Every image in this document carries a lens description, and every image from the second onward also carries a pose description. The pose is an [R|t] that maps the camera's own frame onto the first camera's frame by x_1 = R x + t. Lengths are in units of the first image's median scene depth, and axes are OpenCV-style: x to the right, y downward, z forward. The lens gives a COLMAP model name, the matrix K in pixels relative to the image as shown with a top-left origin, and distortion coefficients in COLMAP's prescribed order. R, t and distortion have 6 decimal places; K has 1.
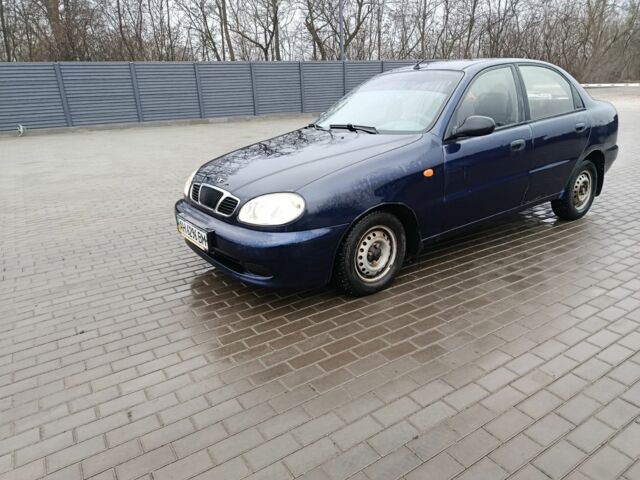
lens RADIAL K [[447.9, 0, 316.1], [0, 447.9, 239.2], [0, 0, 1]] dist [0.026590, -0.016406]
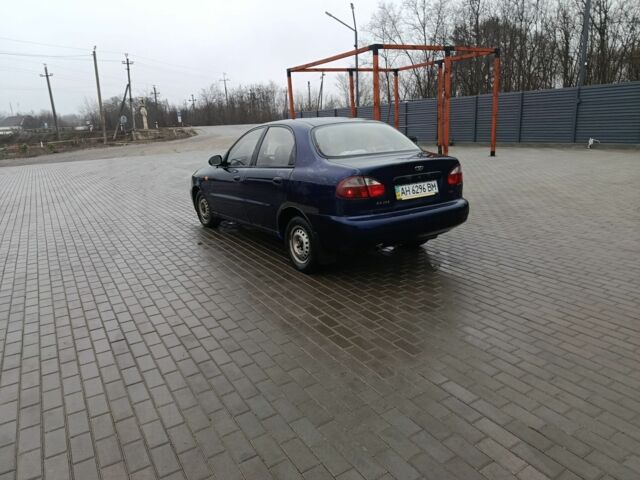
lens RADIAL K [[447.9, 0, 315.3], [0, 447.9, 240.9], [0, 0, 1]] dist [0.026590, -0.016406]
pose [[-0.017394, 0.291315, -0.956469, 1.878297], [-0.285072, 0.915463, 0.284010, -0.498553], [0.958348, 0.277602, 0.067122, 1.153779]]
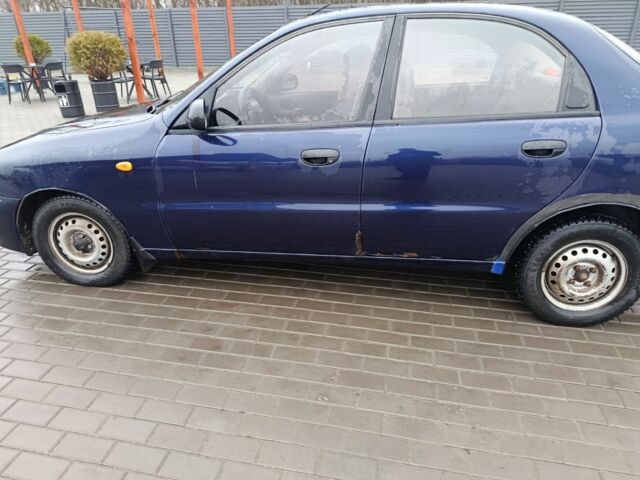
lens RADIAL K [[447.9, 0, 321.7], [0, 447.9, 241.7], [0, 0, 1]] dist [0.026590, -0.016406]
pose [[0.718641, 0.317318, -0.618760, 0.819841], [-0.241300, 0.948318, 0.206074, -0.214835], [0.652173, 0.001214, 0.758070, 0.515414]]
